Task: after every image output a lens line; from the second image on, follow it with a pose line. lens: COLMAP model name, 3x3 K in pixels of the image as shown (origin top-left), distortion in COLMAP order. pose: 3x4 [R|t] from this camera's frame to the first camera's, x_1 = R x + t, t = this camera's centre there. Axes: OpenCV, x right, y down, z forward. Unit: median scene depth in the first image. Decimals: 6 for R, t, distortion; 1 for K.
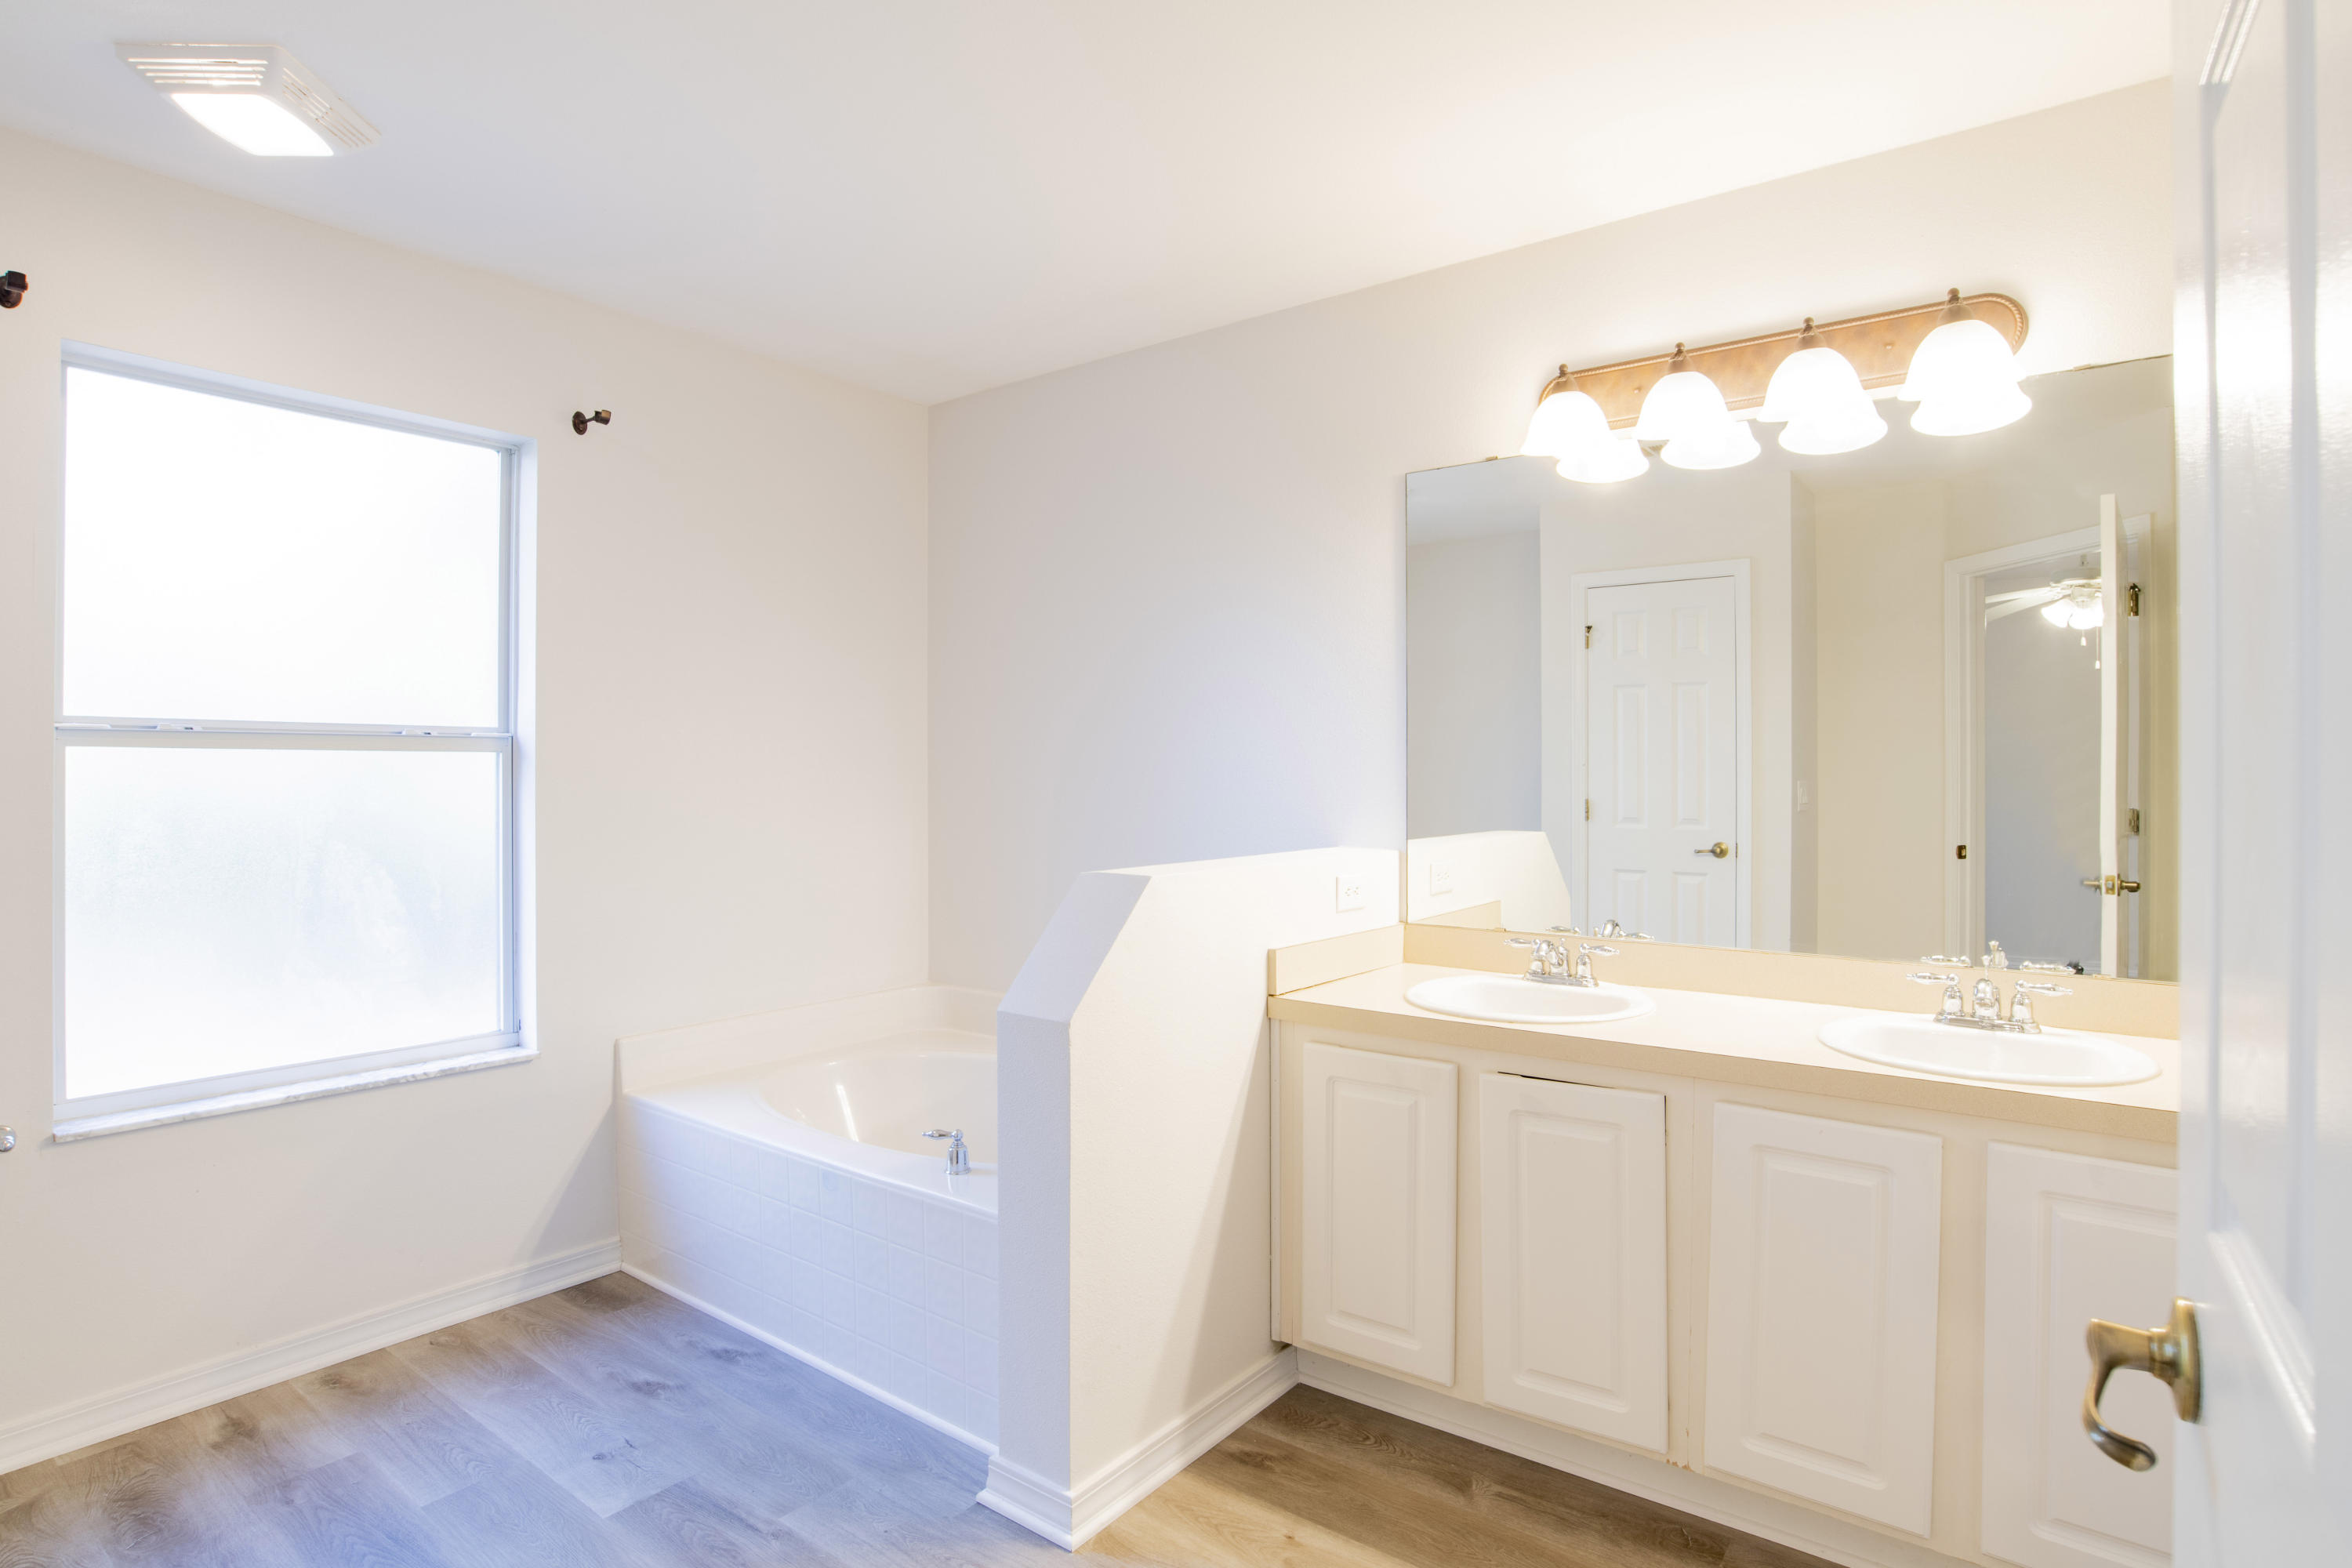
lens RADIAL K [[1213.2, 0, 1215.5], [0, 1213.2, 783.4], [0, 0, 1]] dist [-0.025418, 0.000330]
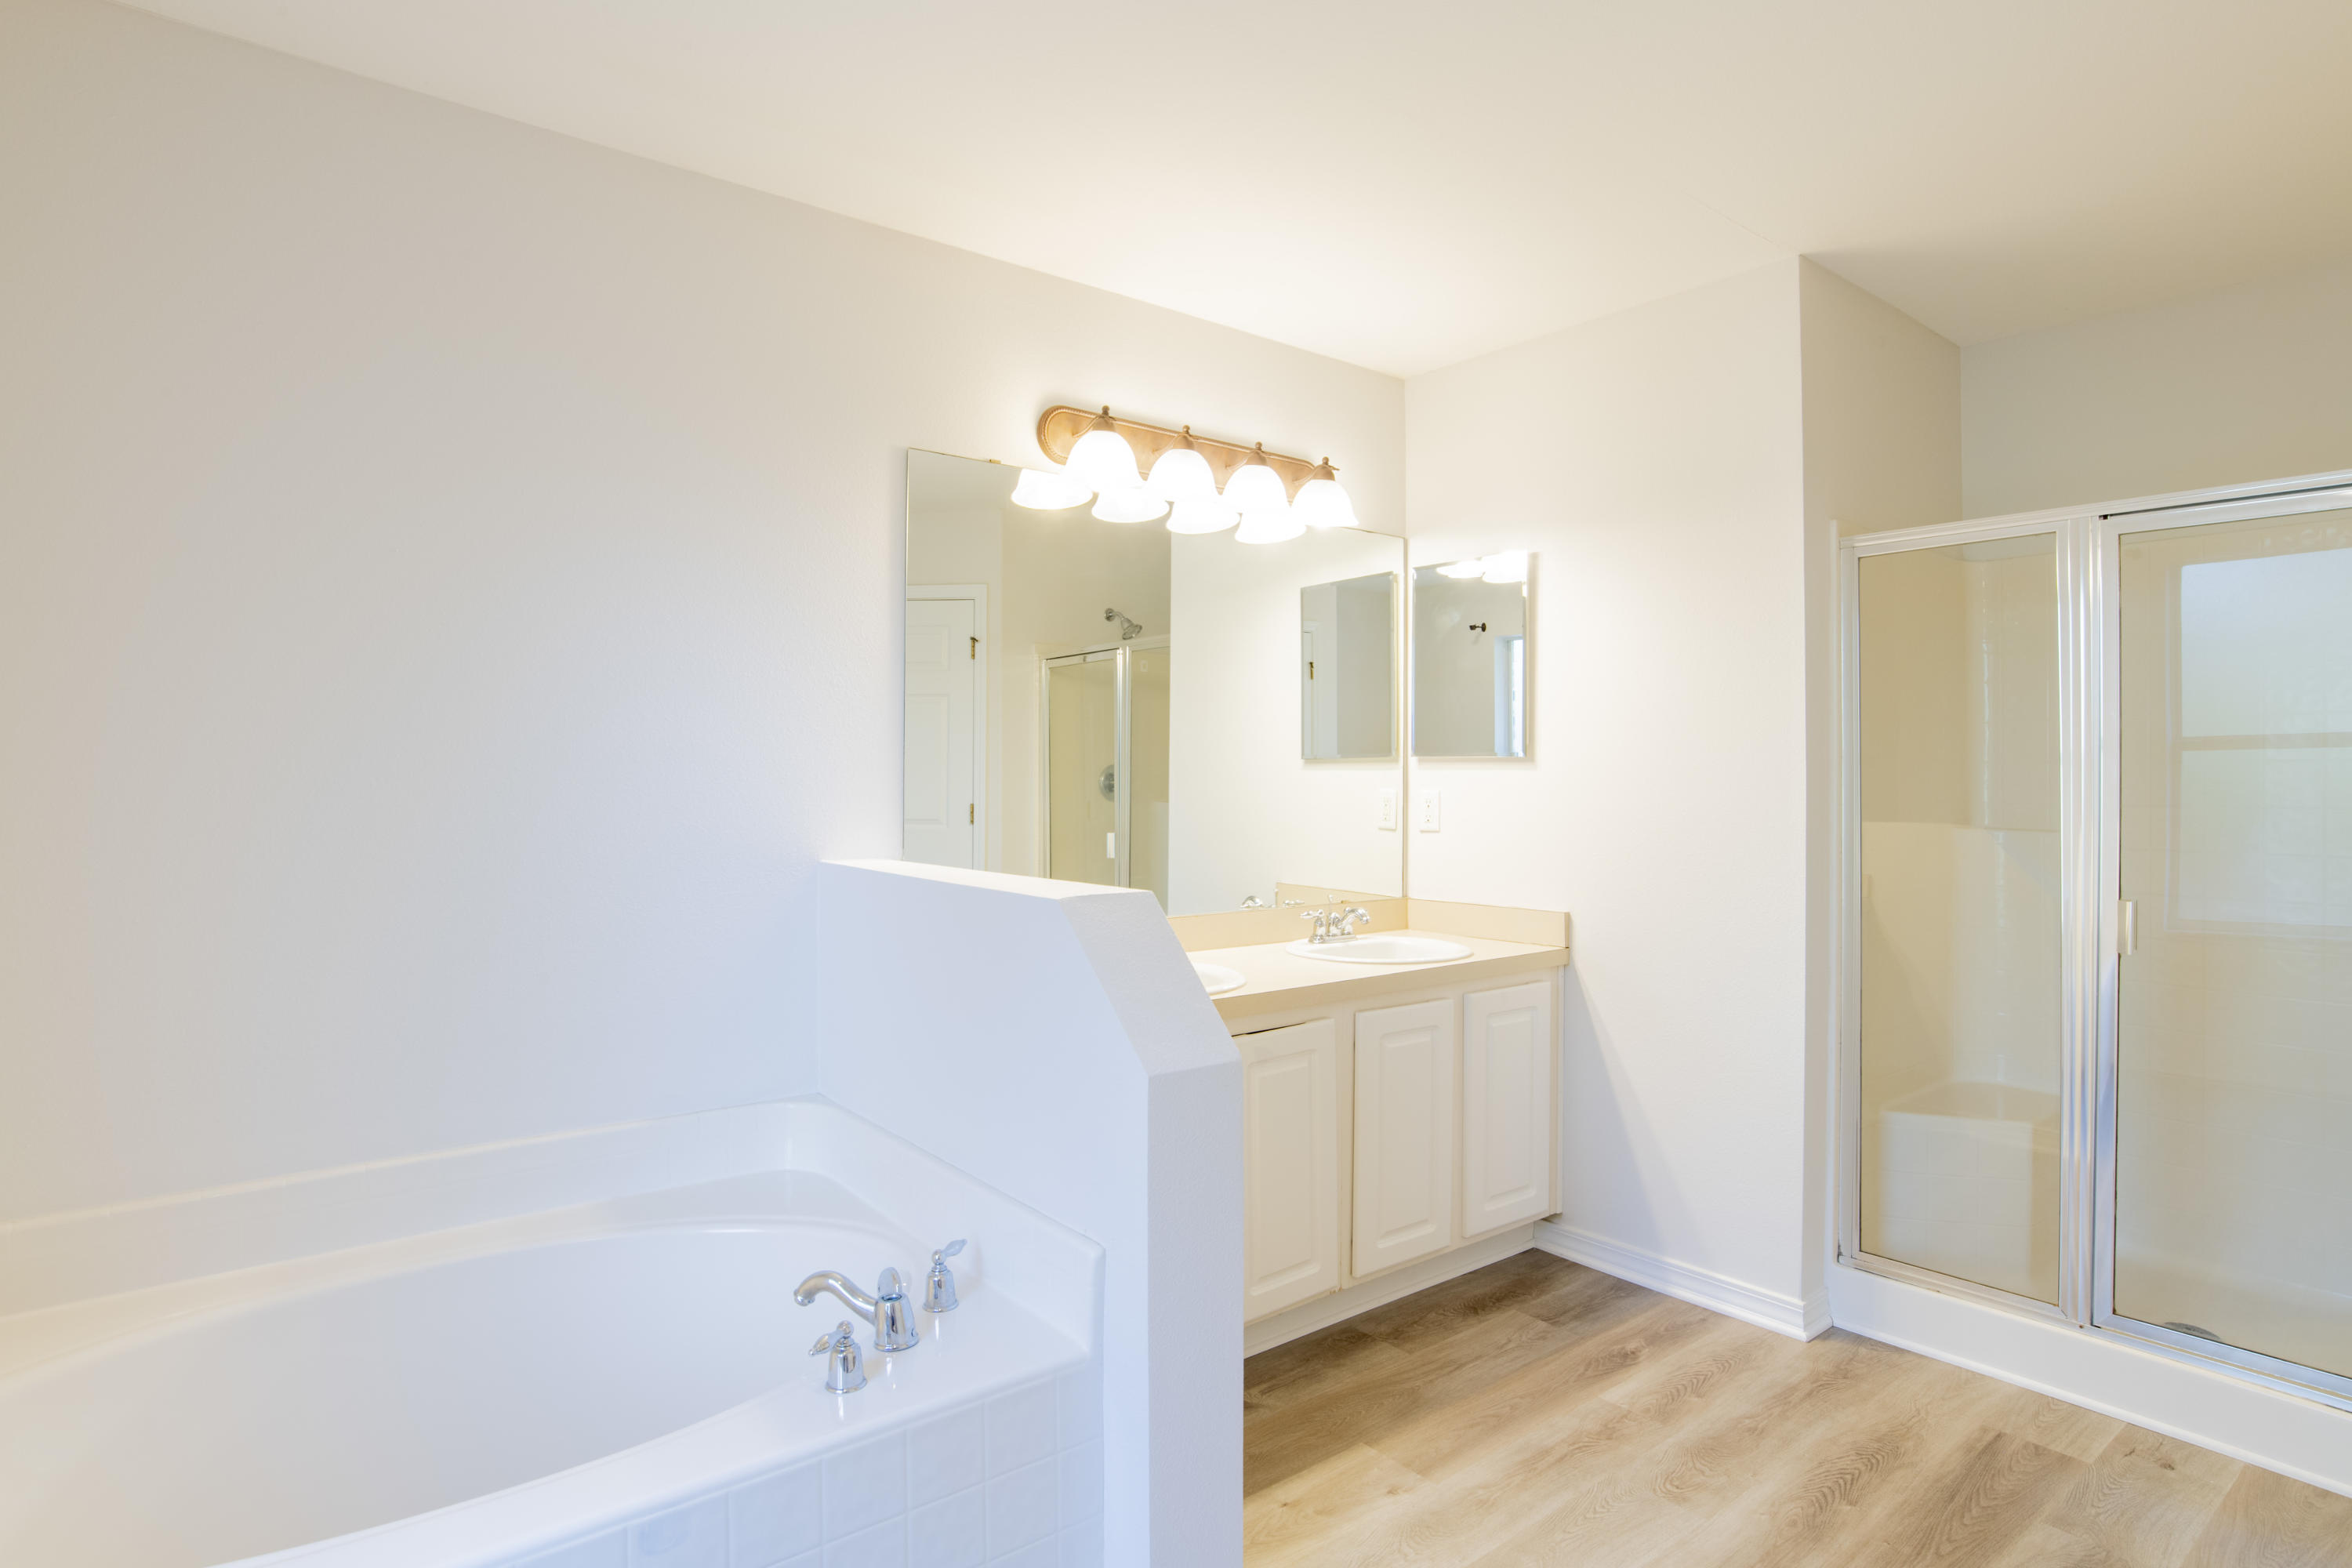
lens RADIAL K [[1213.2, 0, 1215.5], [0, 1213.2, 783.4], [0, 0, 1]] dist [-0.025418, 0.000330]
pose [[0.264406, -0.005298, 0.964397, -0.912810], [0.003816, 0.999983, 0.004447, -0.006982], [-0.964404, 0.002505, 0.264421, 0.737591]]
